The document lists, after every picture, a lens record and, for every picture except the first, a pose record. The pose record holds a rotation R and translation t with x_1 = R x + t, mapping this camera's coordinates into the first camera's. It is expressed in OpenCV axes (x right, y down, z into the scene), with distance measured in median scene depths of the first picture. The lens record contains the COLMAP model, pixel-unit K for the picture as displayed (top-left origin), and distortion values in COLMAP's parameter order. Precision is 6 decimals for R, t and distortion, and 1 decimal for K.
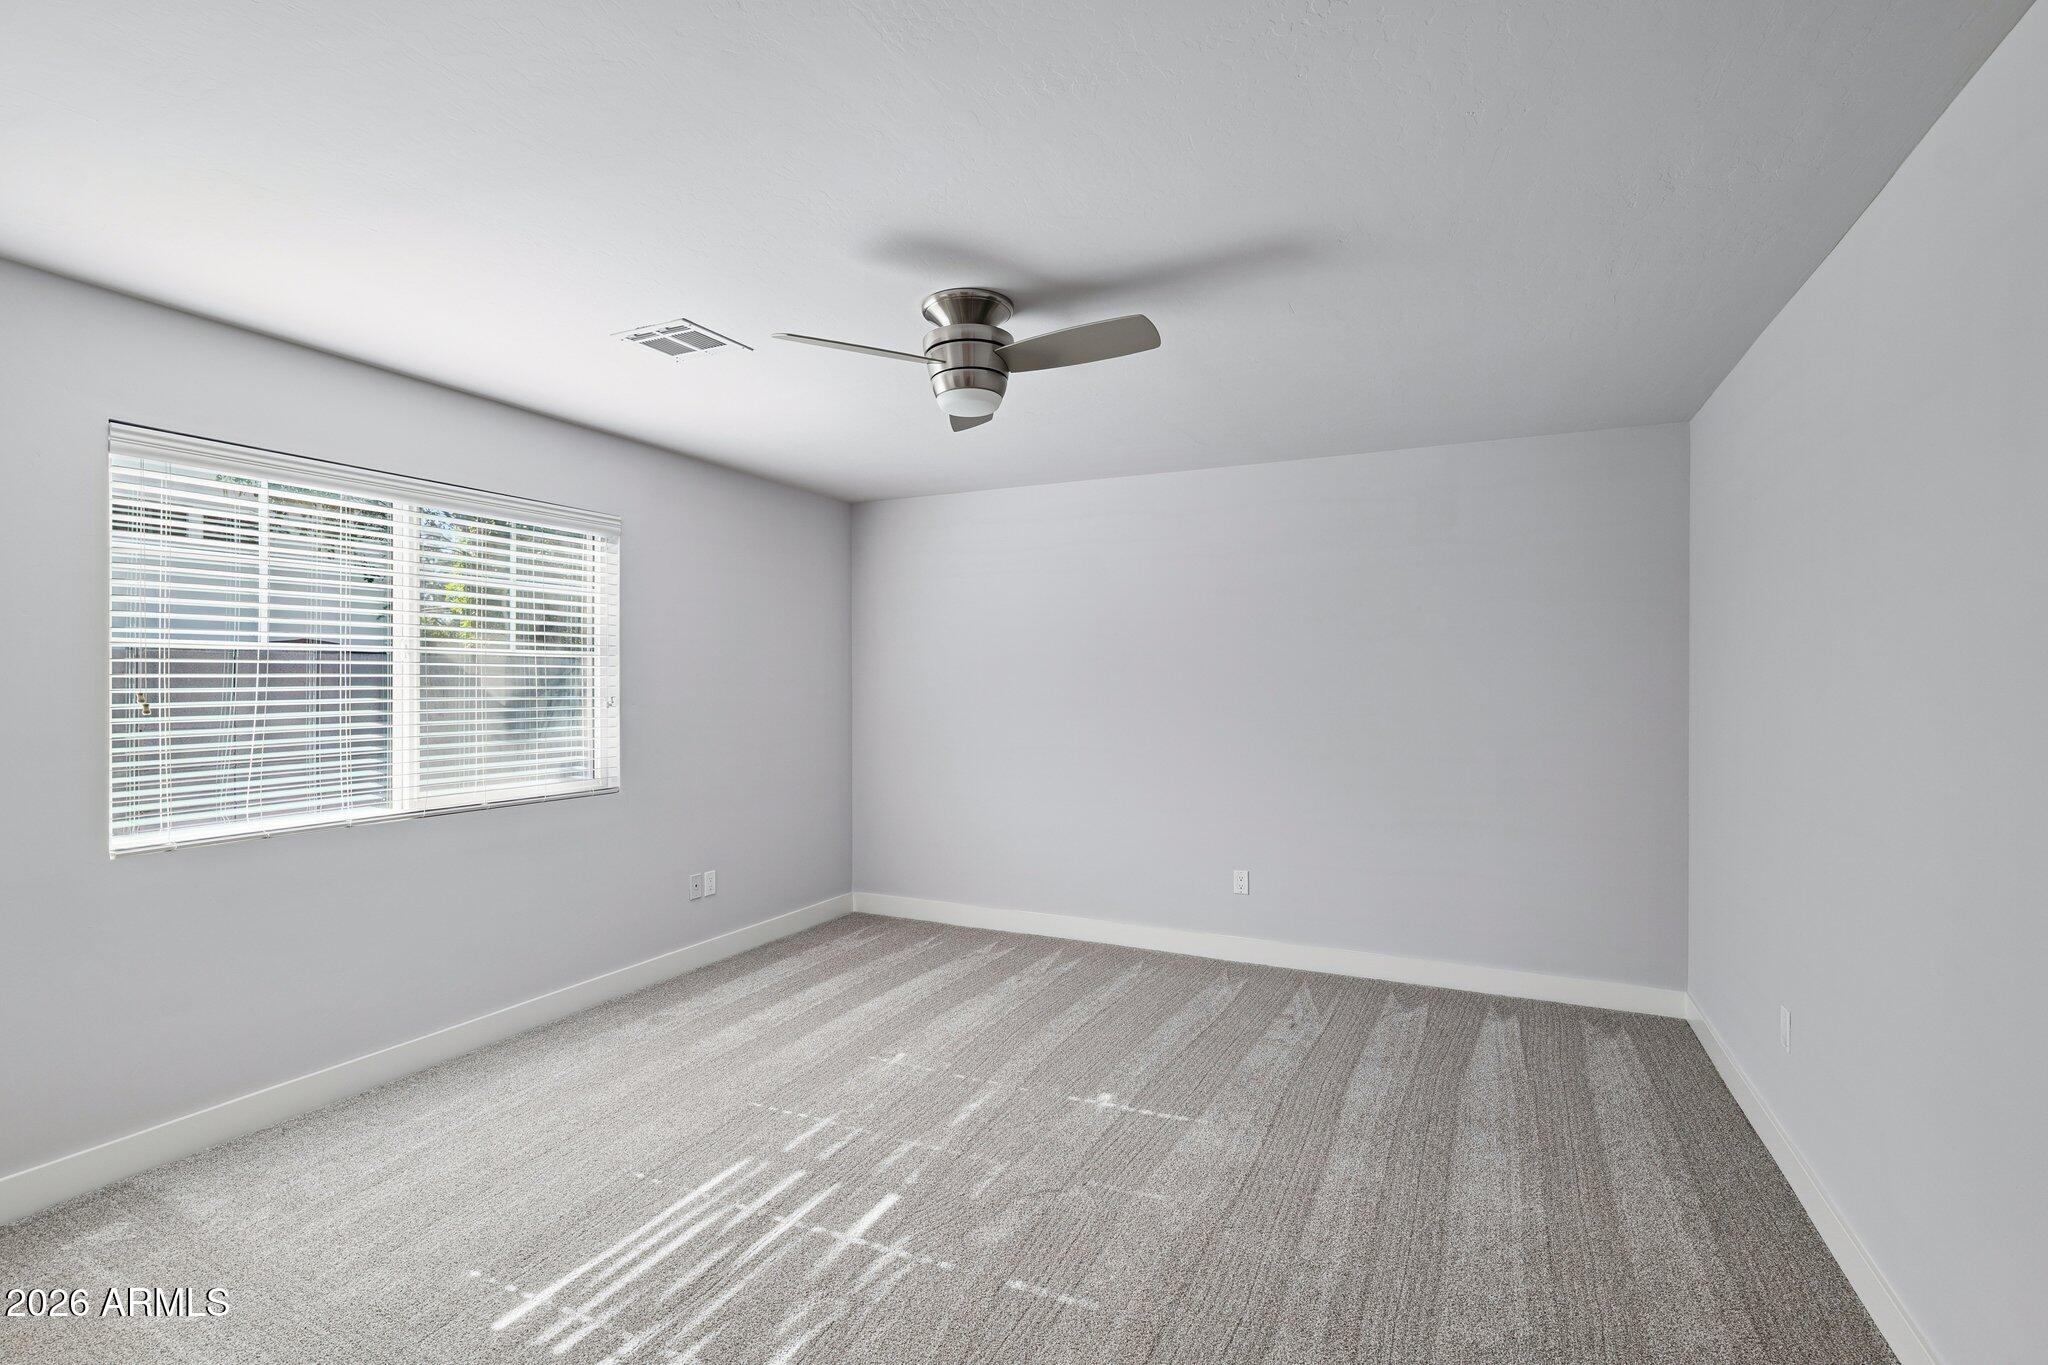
lens RADIAL K [[944.2, 0, 1020.4], [0, 944.2, 686.4], [0, 0, 1]] dist [0.000426, -0.003014]
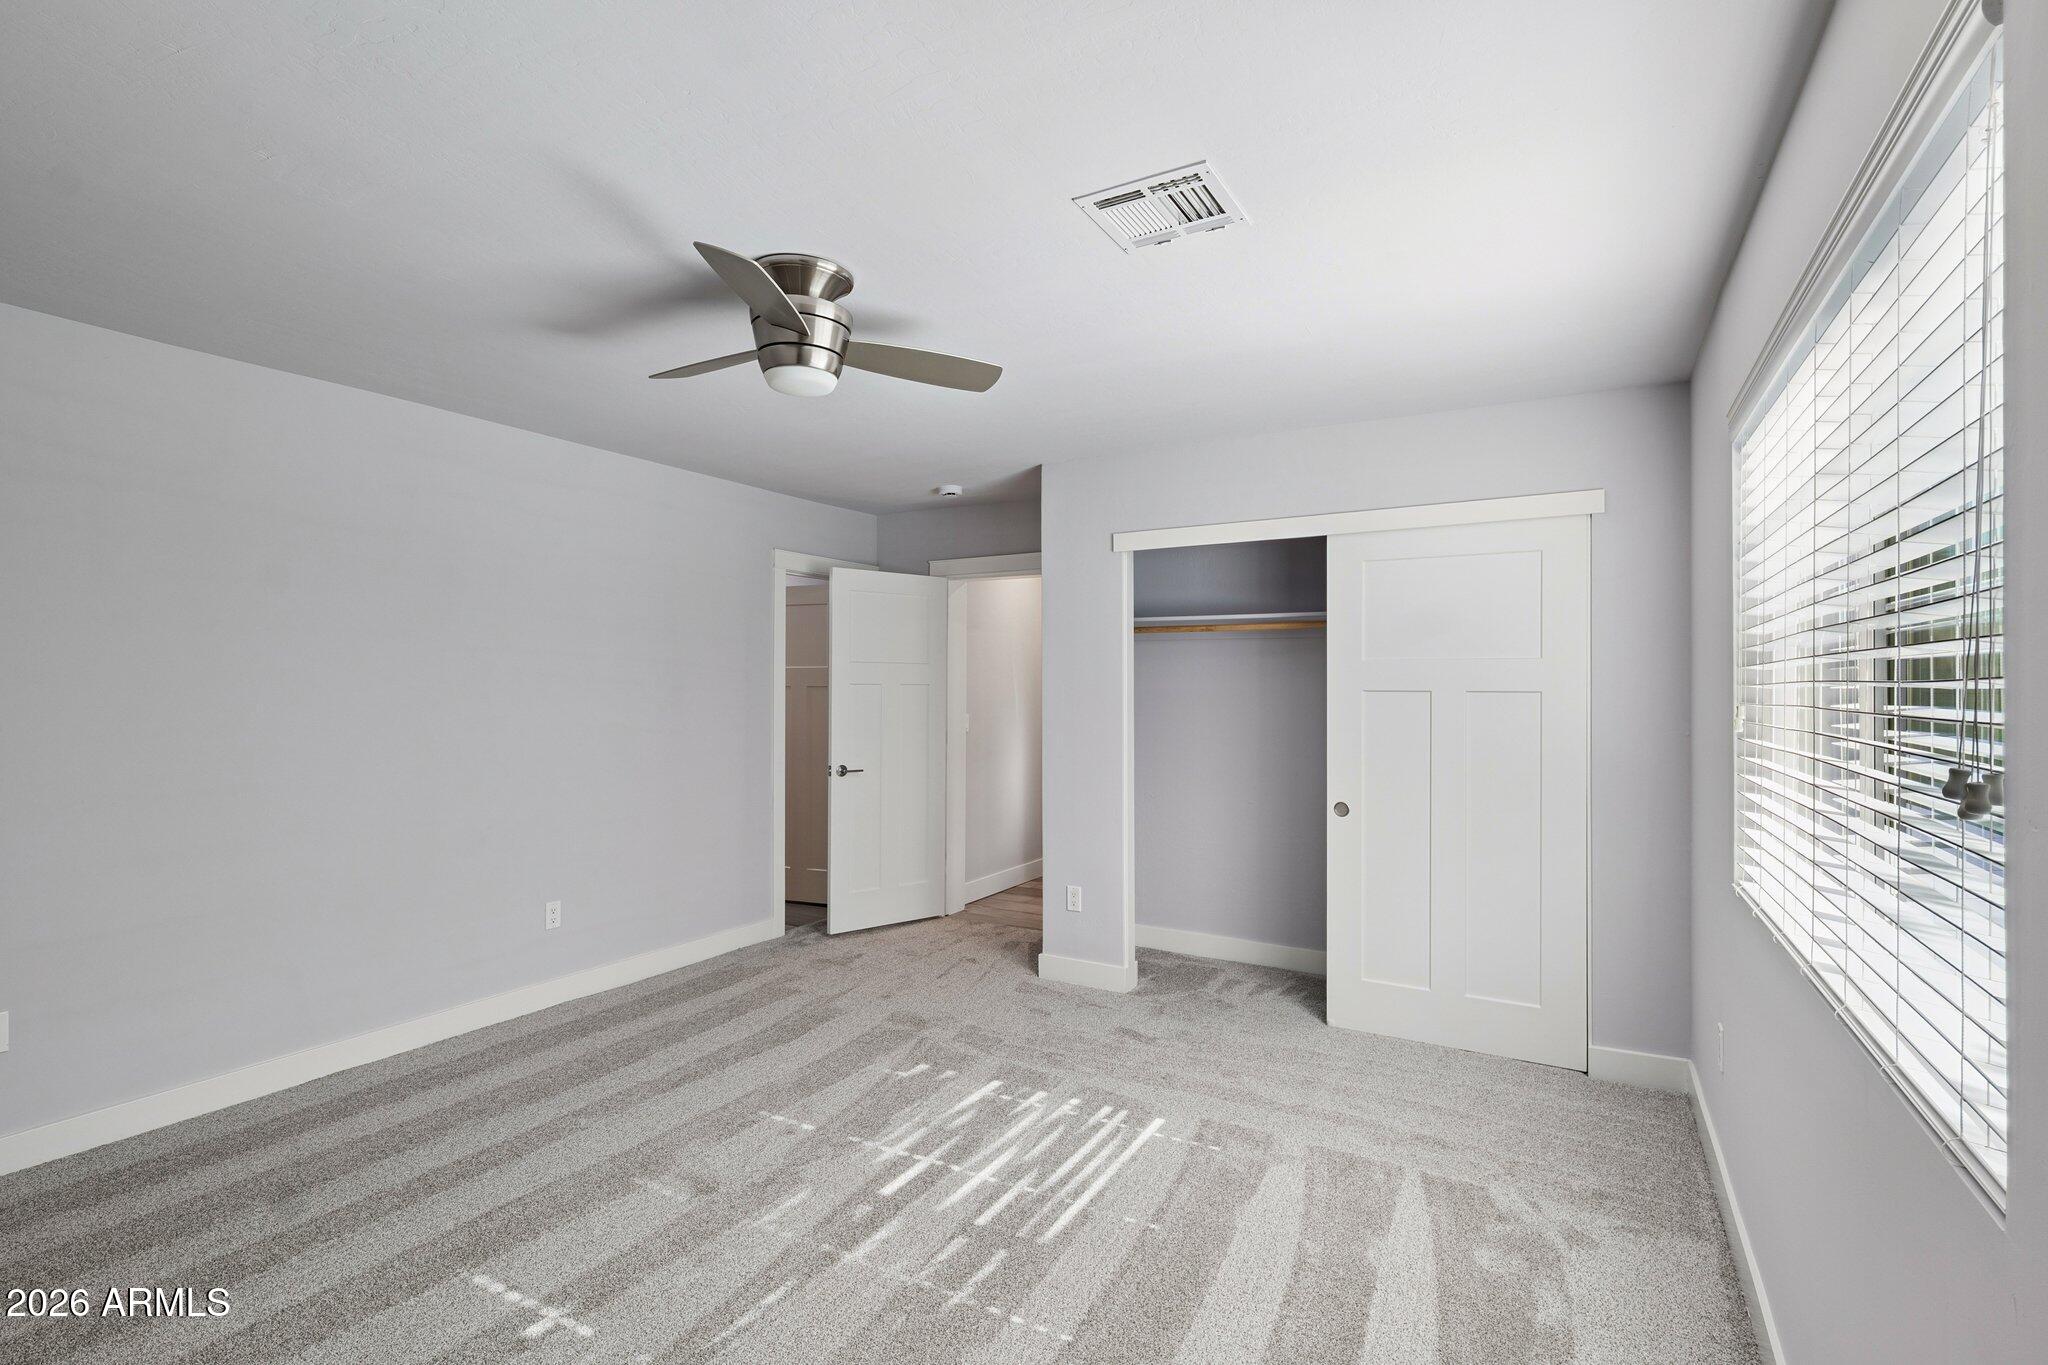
lens RADIAL K [[944.2, 0, 1012.6], [0, 944.2, 681.0], [0, 0, 1]] dist [0.000426, -0.003014]
pose [[-0.995860, -0.005705, 0.090719, -0.291409], [-0.005564, 0.999983, 0.001800, -0.012826], [-0.090728, 0.001287, -0.995875, 1.618664]]
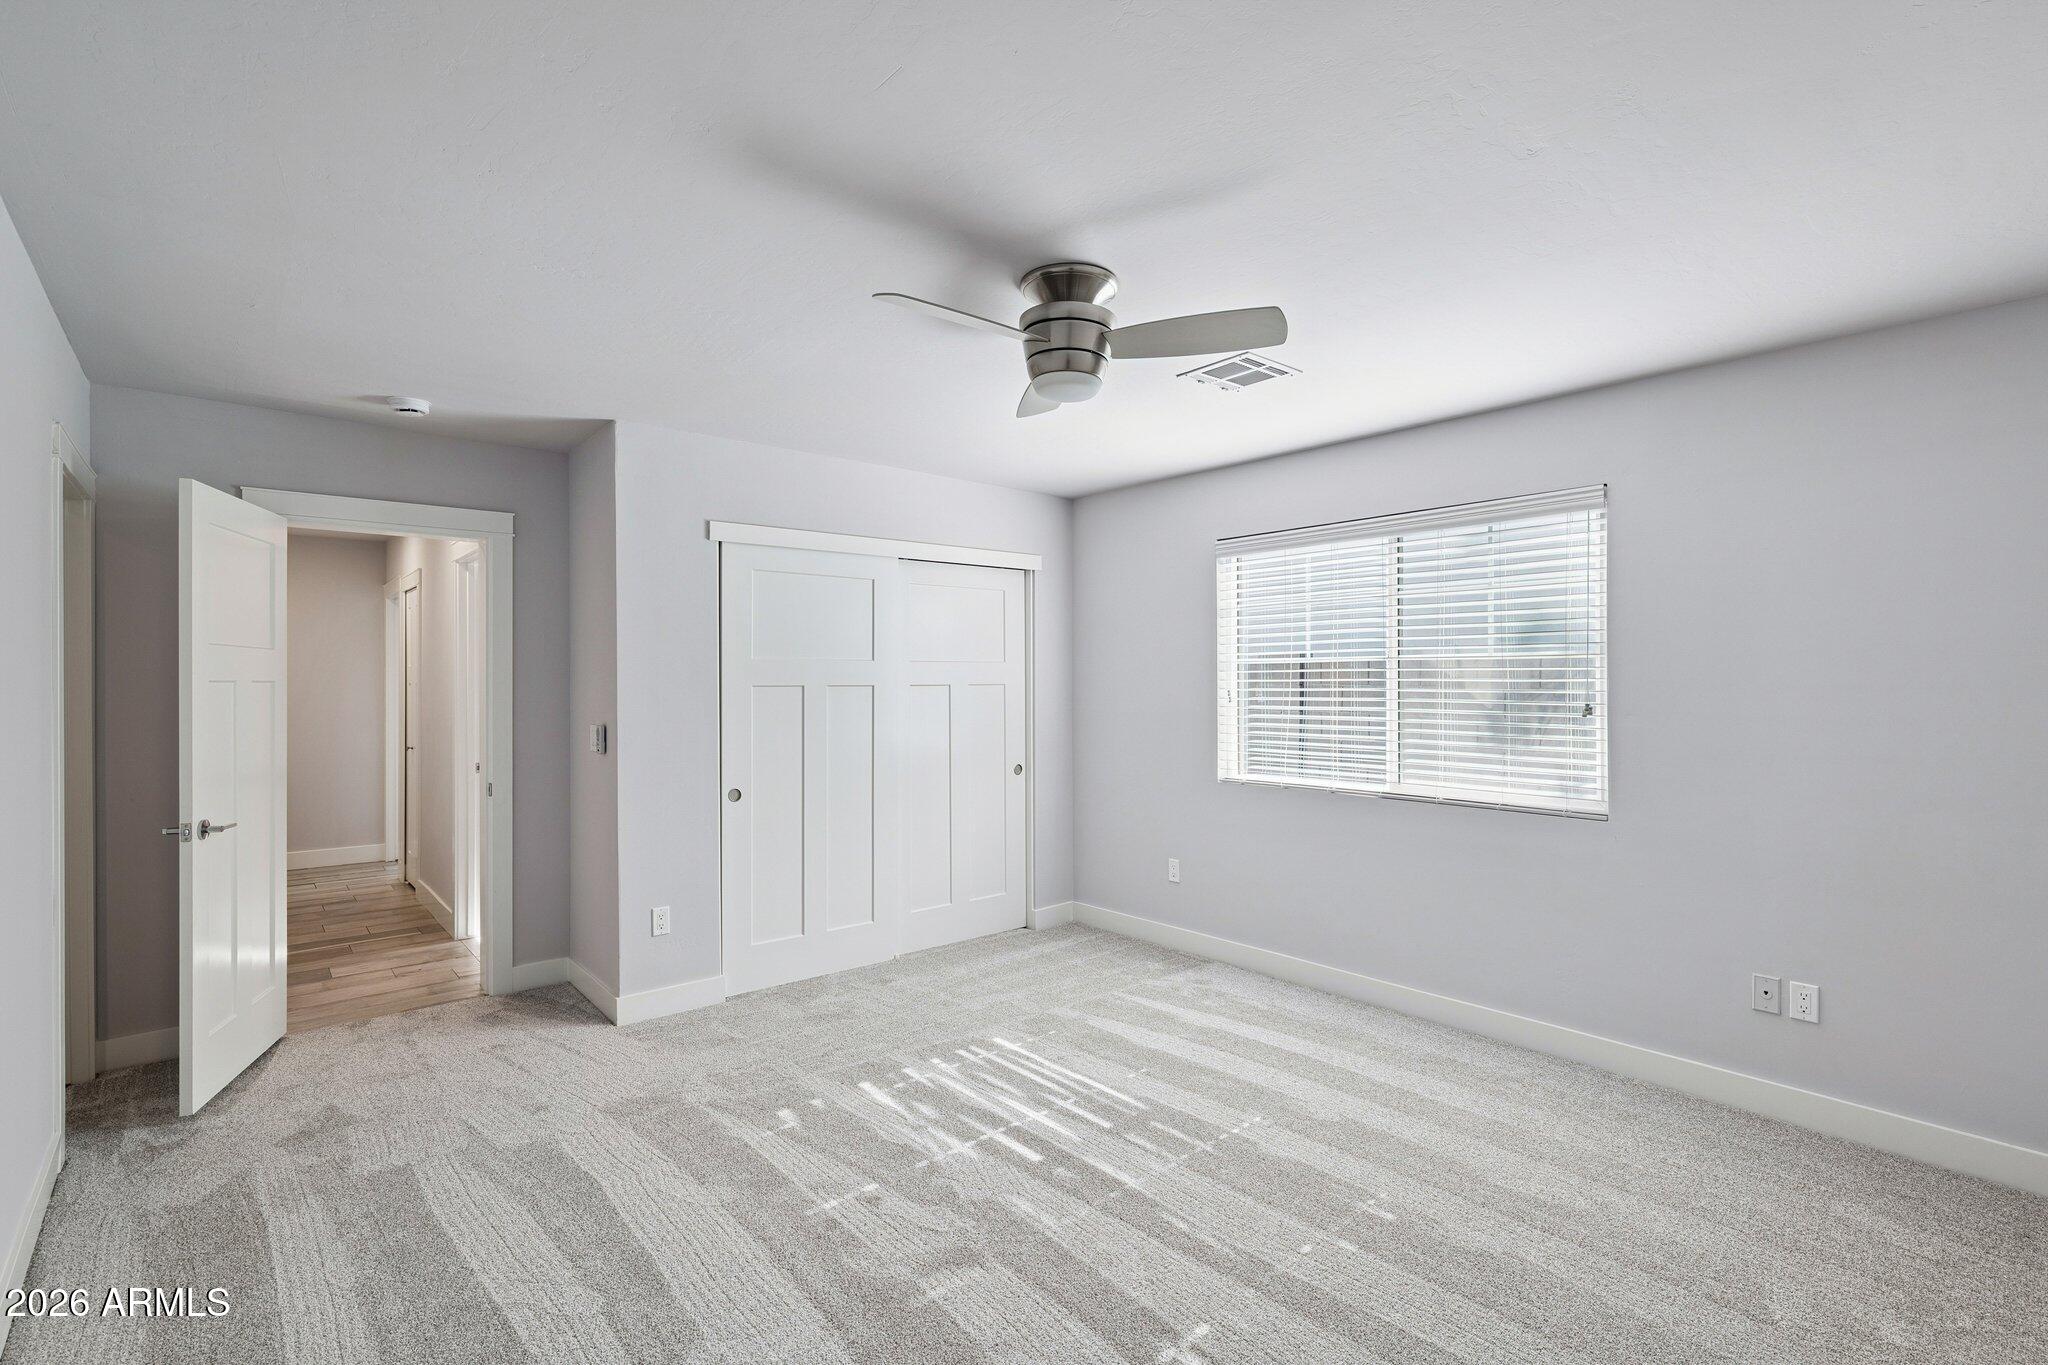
lens RADIAL K [[944.2, 0, 1012.3], [0, 944.2, 682.7], [0, 0, 1]] dist [0.000426, -0.003014]
pose [[-0.417966, 0.000194, -0.908463, 0.699546], [-0.005440, 0.999982, 0.002717, -0.008935], [0.908446, 0.006078, -0.417957, 1.149474]]
